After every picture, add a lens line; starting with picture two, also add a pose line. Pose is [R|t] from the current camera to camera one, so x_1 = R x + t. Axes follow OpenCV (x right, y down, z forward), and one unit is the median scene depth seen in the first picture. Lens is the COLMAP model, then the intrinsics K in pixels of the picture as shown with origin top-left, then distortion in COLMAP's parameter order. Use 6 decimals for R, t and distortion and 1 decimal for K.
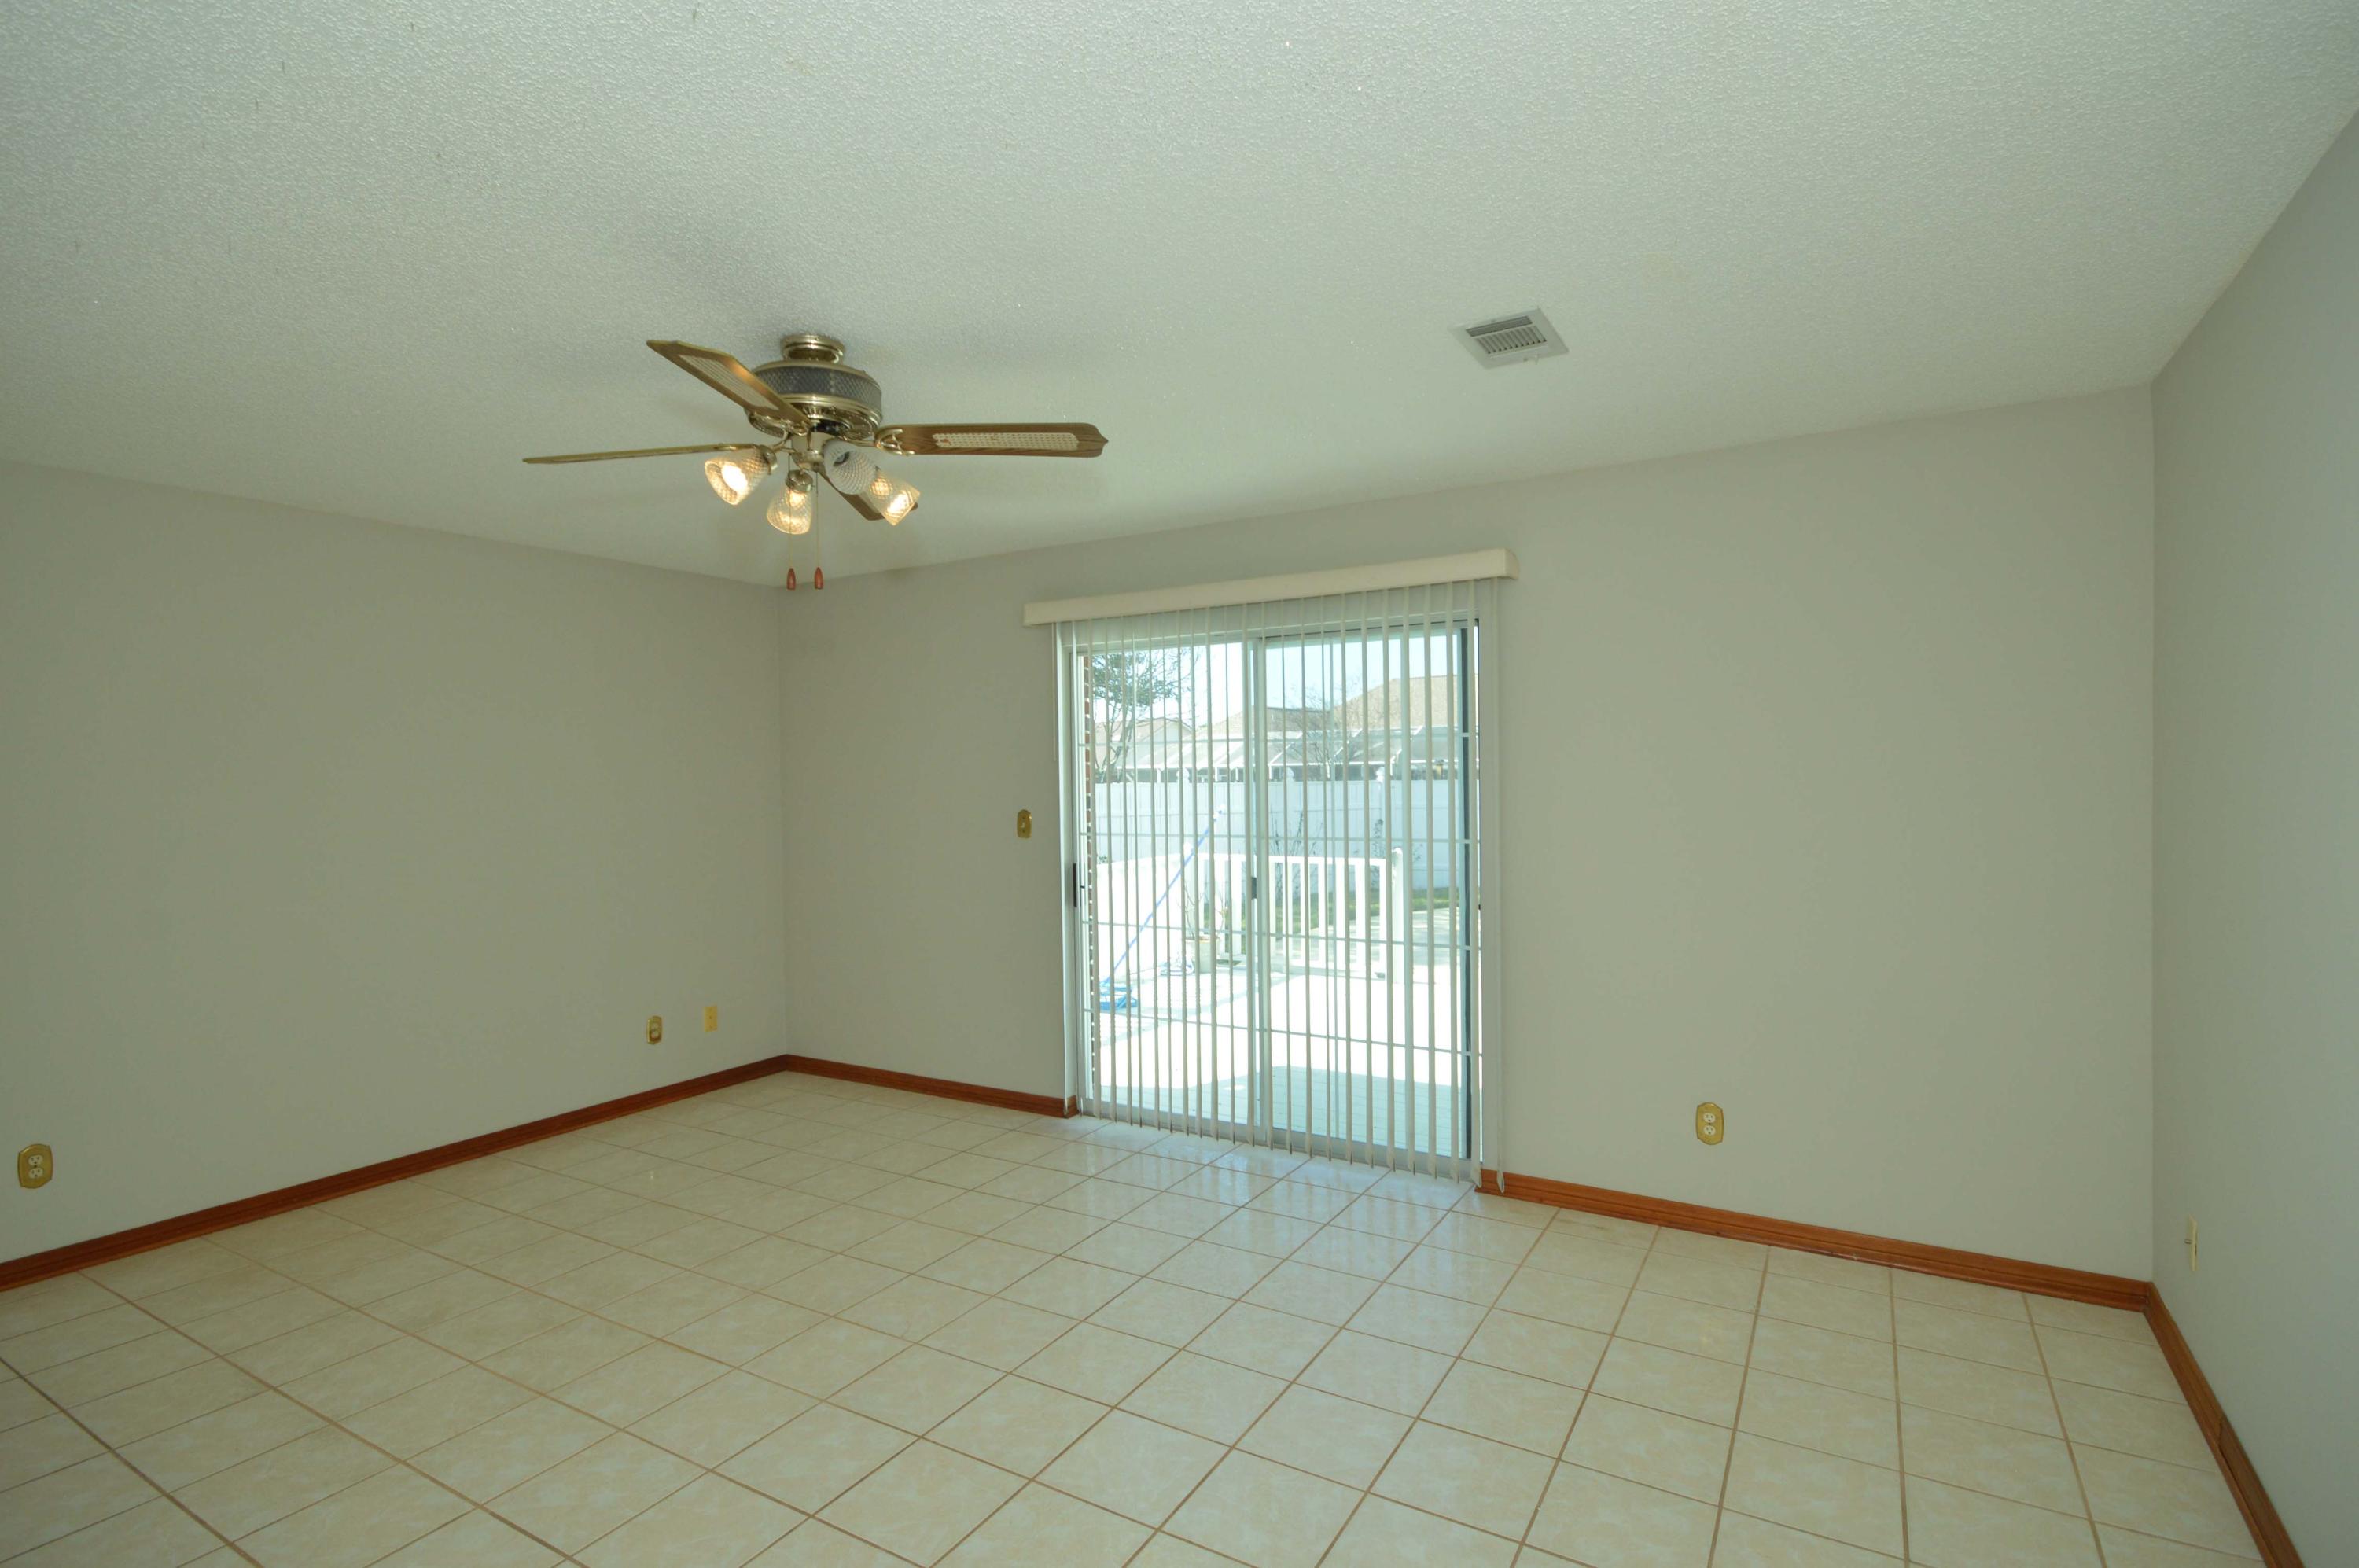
lens RADIAL K [[1147.4, 0, 1200.6], [0, 1147.4, 777.2], [0, 0, 1]] dist [-0.002535, -0.003974]
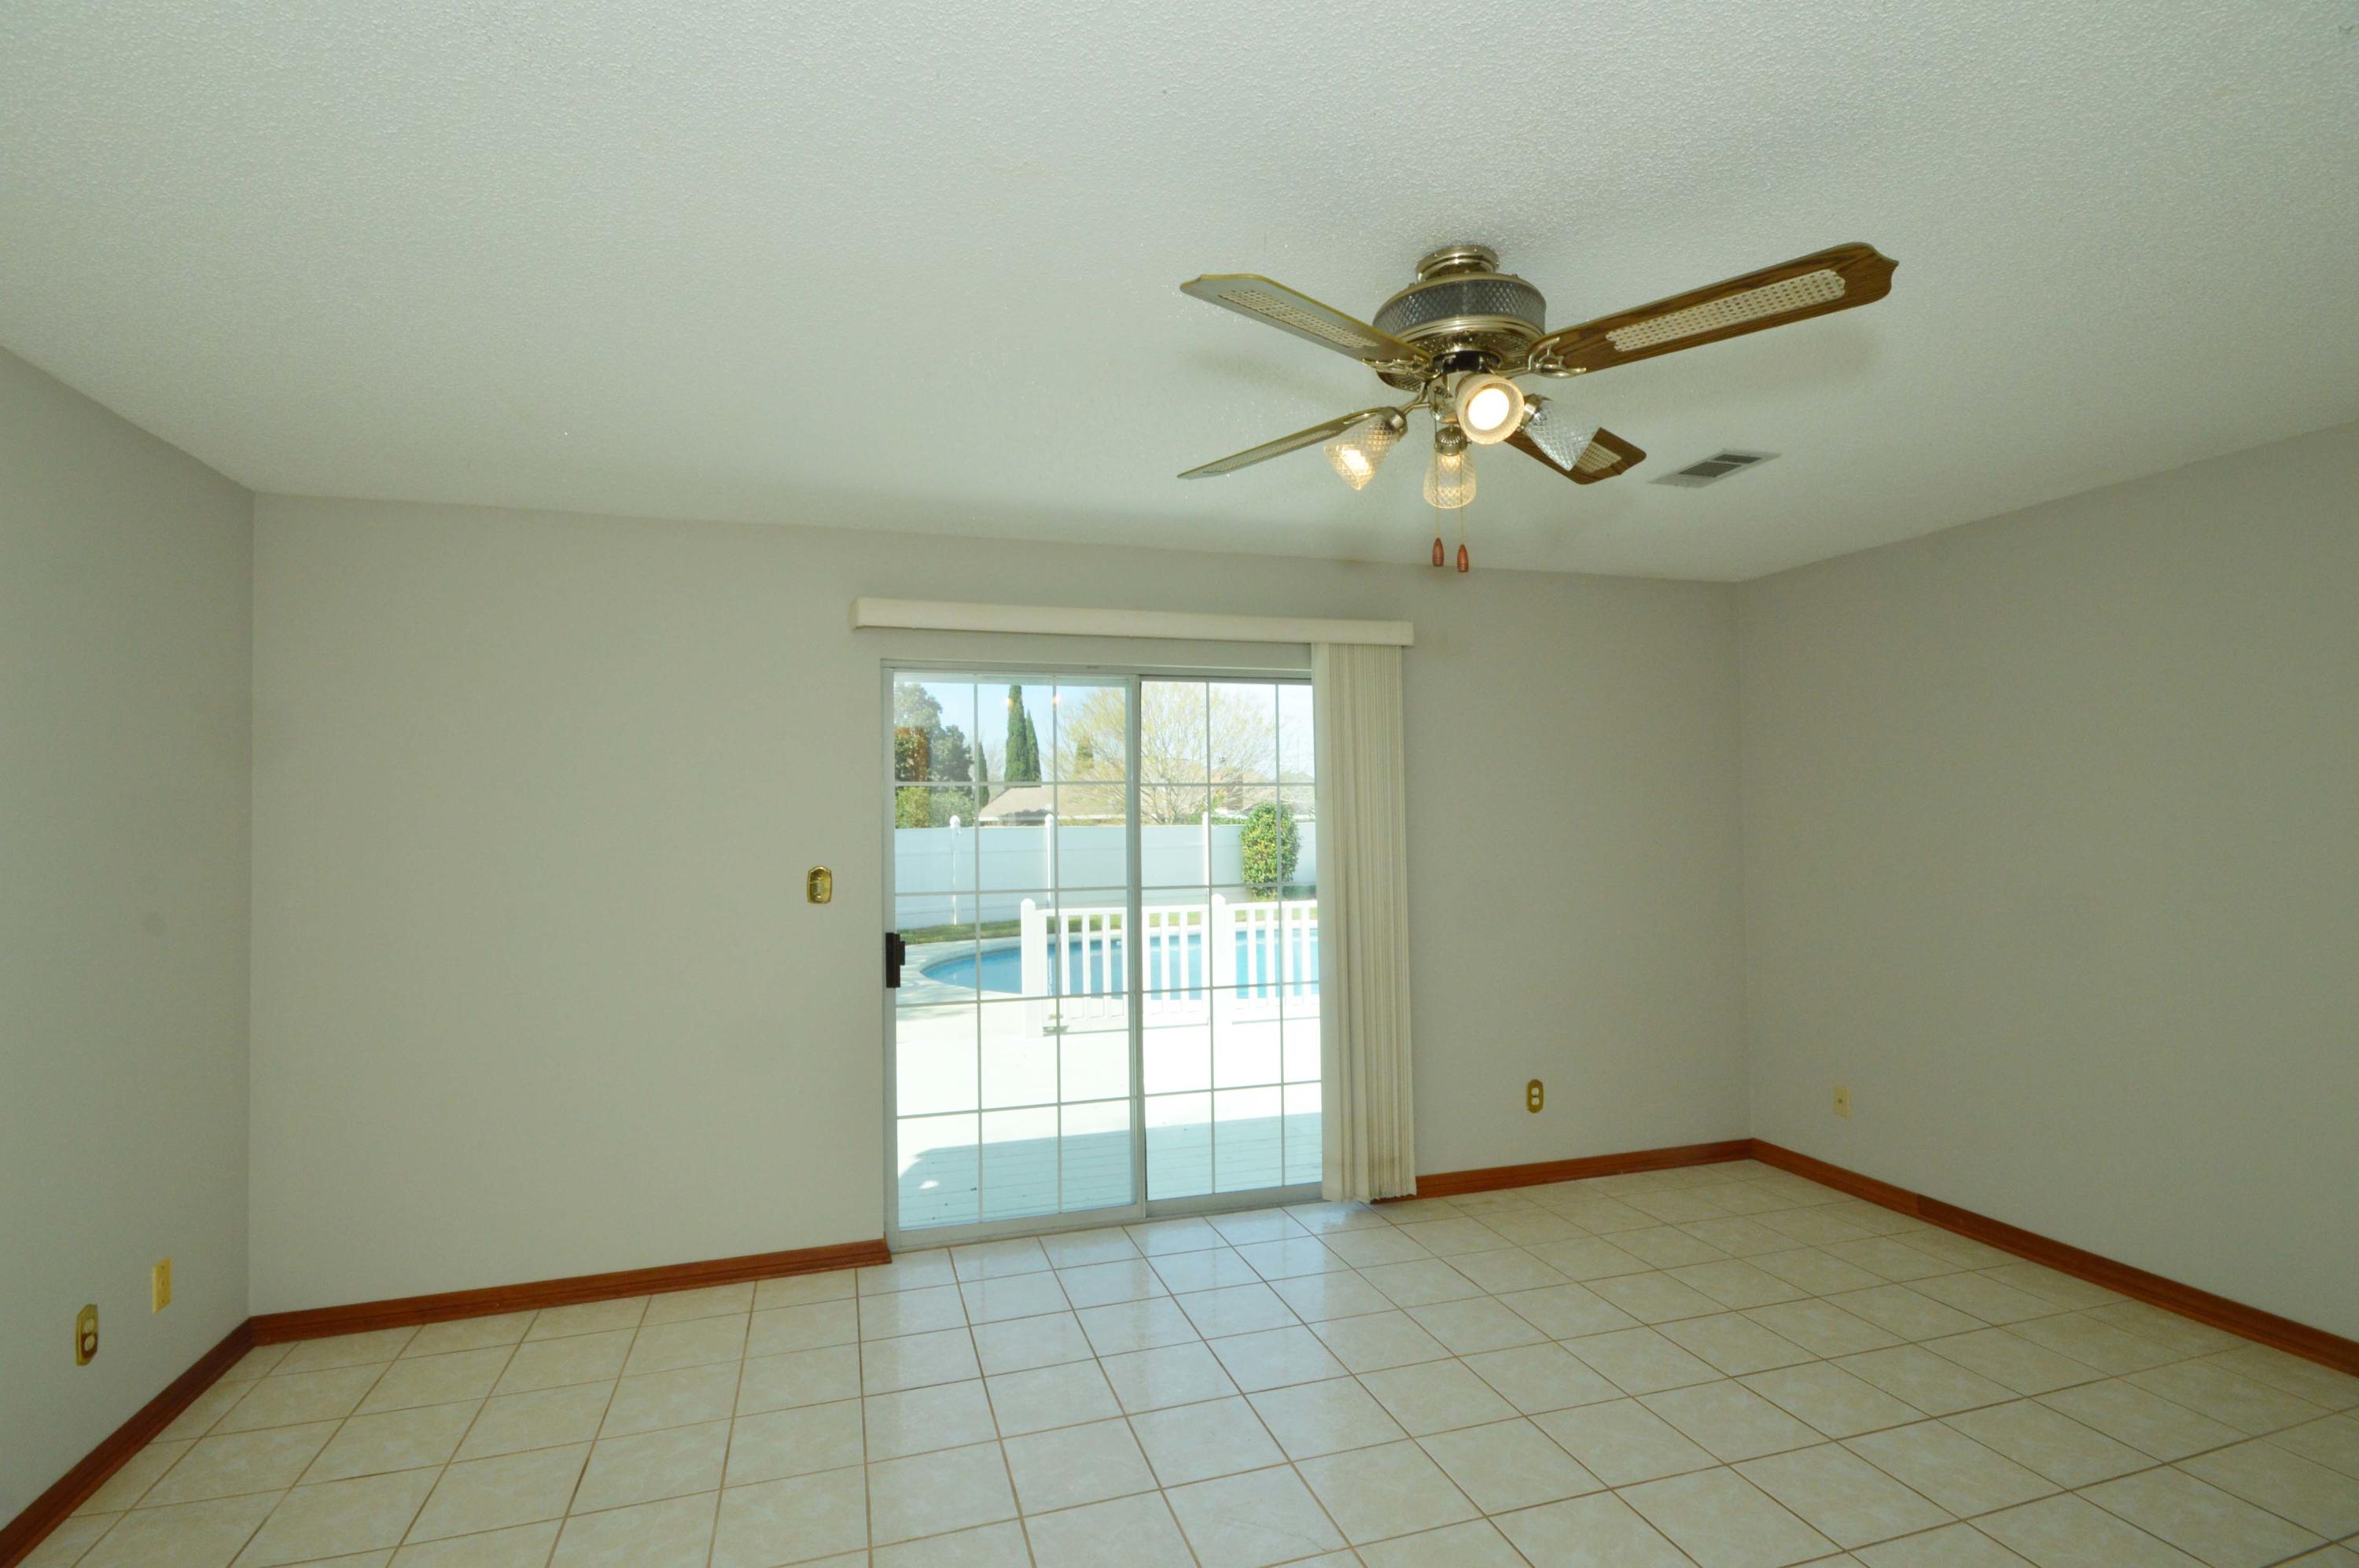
lens RADIAL K [[1088.9, 0, 1184.6], [0, 1088.9, 784.8], [0, 0, 1]] dist [0.003080, -0.003752]
pose [[0.672236, 0.027920, 0.739811, -0.702198], [0.001427, 0.999238, -0.039007, 0.004934], [-0.740336, 0.027278, 0.671683, 0.456993]]
